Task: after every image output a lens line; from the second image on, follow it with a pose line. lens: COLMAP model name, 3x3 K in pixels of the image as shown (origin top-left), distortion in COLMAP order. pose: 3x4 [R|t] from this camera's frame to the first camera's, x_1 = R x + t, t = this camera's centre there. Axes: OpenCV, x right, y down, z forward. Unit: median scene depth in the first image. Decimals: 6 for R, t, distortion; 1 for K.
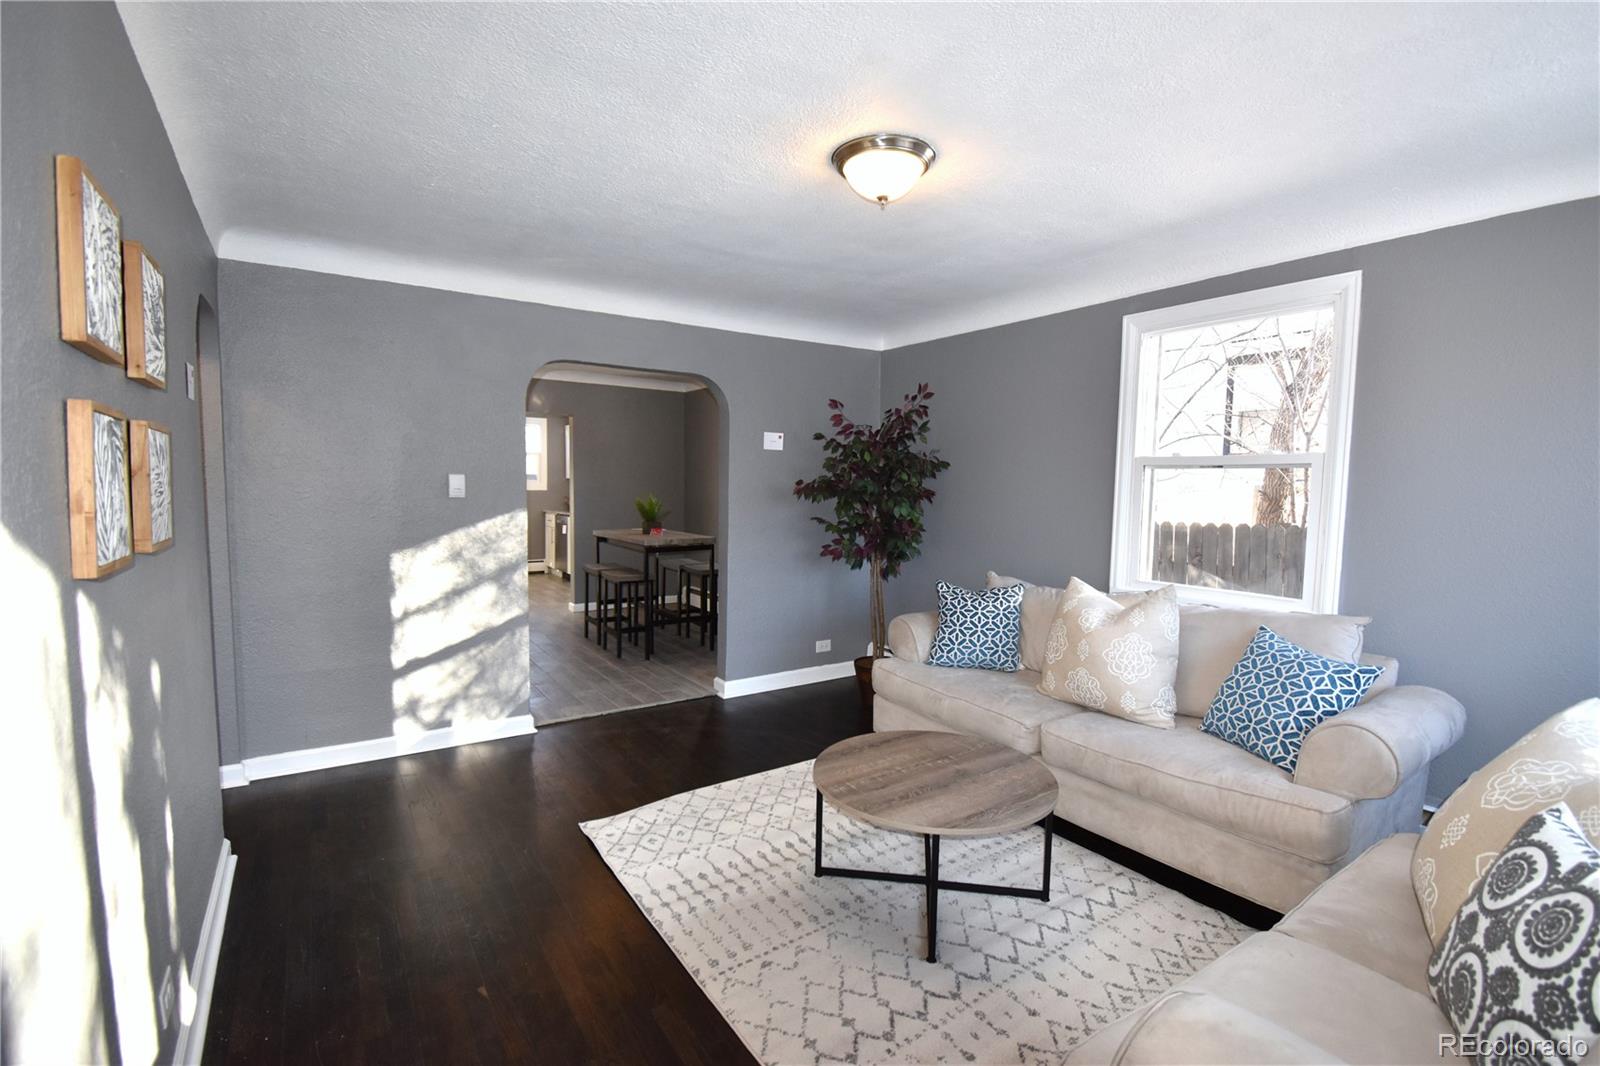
lens RADIAL K [[727.1, 0, 804.0], [0, 727.1, 541.7], [0, 0, 1]] dist [0.001098, -0.000137]
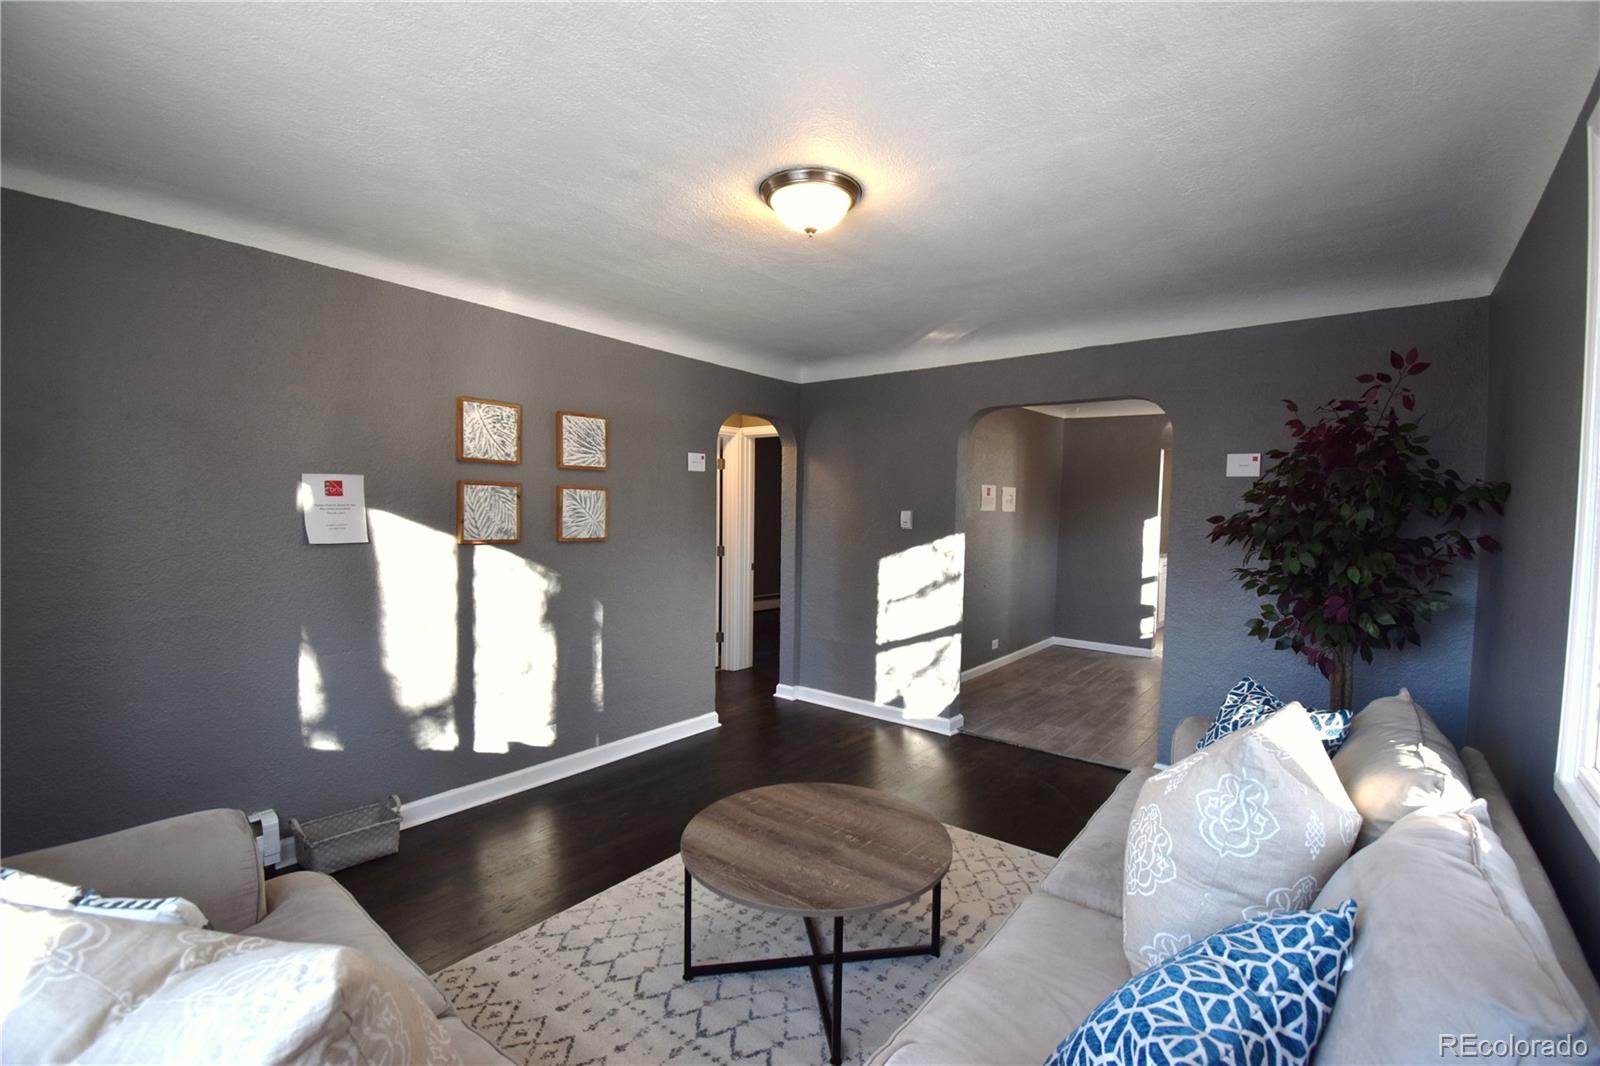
lens RADIAL K [[701.7, 0, 813.2], [0, 701.7, 529.0], [0, 0, 1]] dist [0.001164, -0.013734]
pose [[0.321101, 0.035298, -0.946387, 0.969346], [-0.084662, 0.996374, 0.008437, -0.067751], [0.943253, 0.077414, 0.322925, 0.672722]]
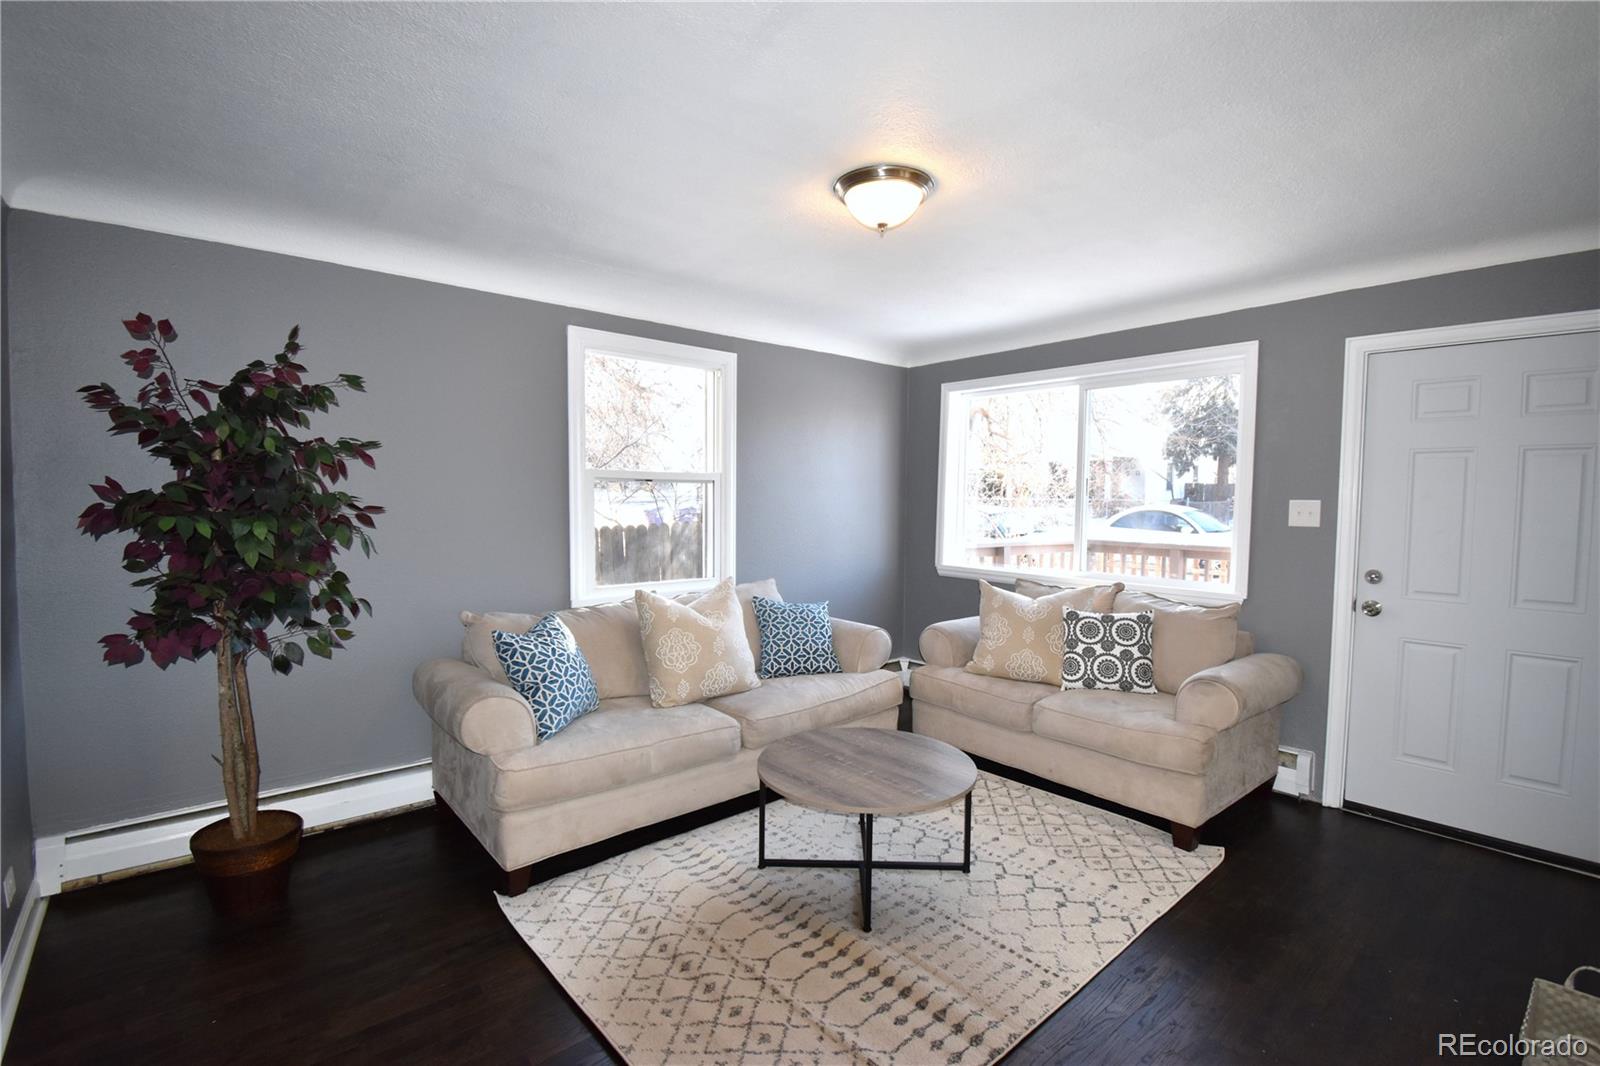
lens RADIAL K [[729.7, 0, 800.0], [0, 729.7, 533.0], [0, 0, 1]] dist [-0.025548, -0.000194]
pose [[-0.120163, -0.067179, 0.990479, -0.864186], [0.066618, 0.994913, 0.075561, -0.116950], [-0.990516, 0.075064, -0.115077, 1.178607]]
